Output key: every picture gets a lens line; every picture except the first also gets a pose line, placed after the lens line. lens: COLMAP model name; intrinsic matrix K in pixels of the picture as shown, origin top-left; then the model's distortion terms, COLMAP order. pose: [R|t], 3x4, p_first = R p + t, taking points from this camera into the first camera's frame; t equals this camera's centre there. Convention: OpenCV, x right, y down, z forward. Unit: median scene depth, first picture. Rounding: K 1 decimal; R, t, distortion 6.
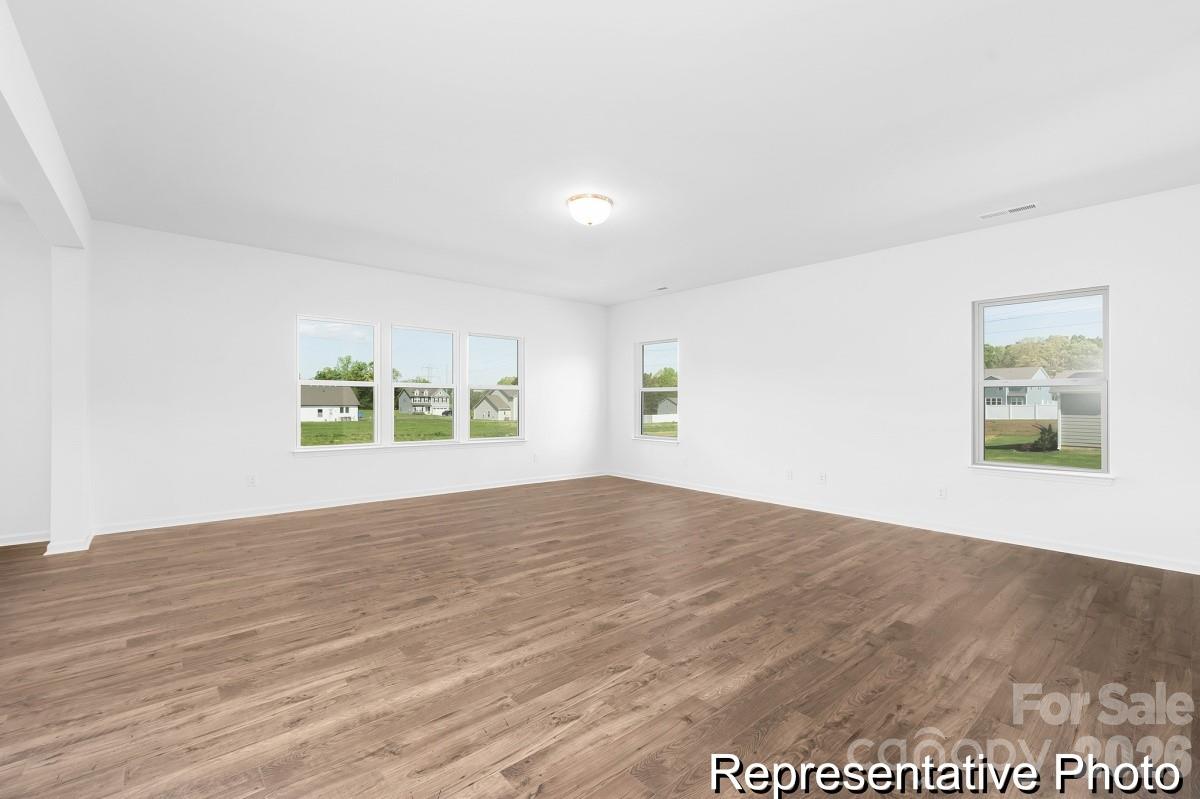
lens RADIAL K [[512.3, 0, 604.5], [0, 512.3, 407.5], [0, 0, 1]] dist [0.007230, -0.001290]
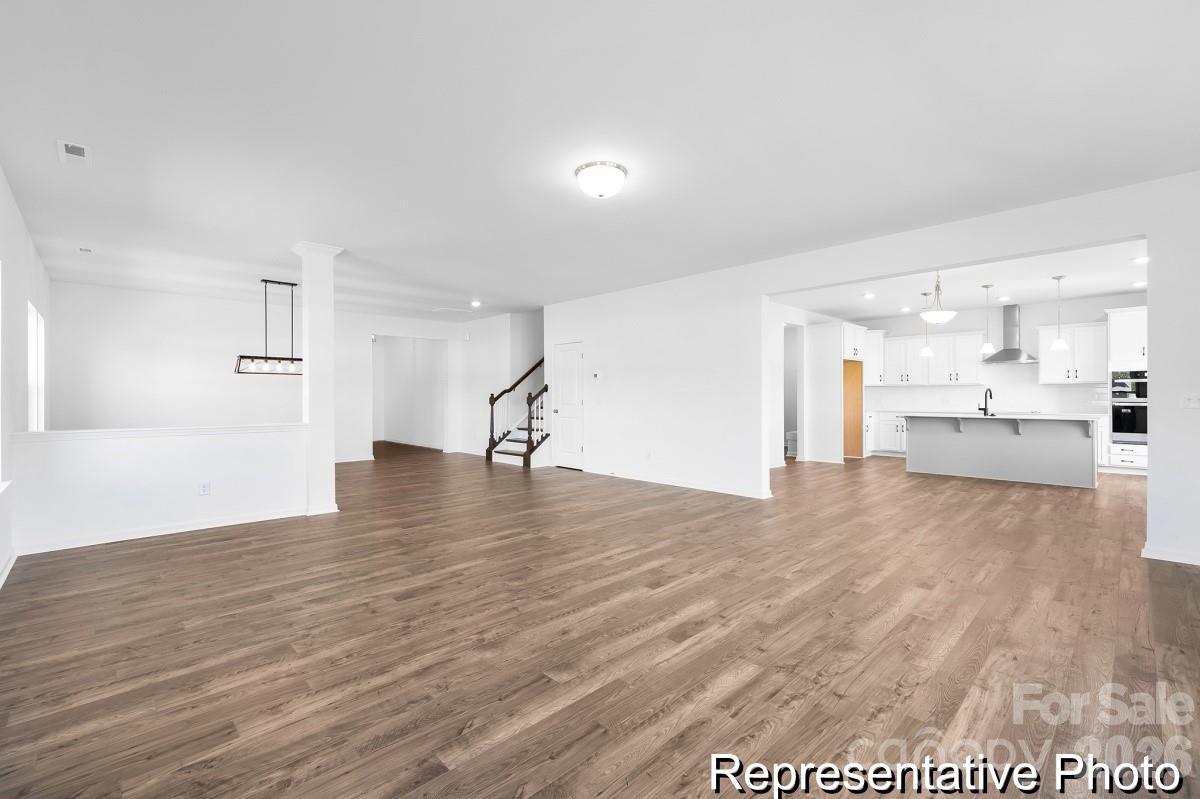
lens RADIAL K [[512.3, 0, 607.9], [0, 512.3, 395.2], [0, 0, 1]] dist [0.007230, -0.001290]
pose [[-0.997786, -0.002073, -0.066476, 0.023167], [-0.002602, 0.999966, 0.007870, -0.024322], [0.066457, 0.008025, -0.997757, 2.144745]]
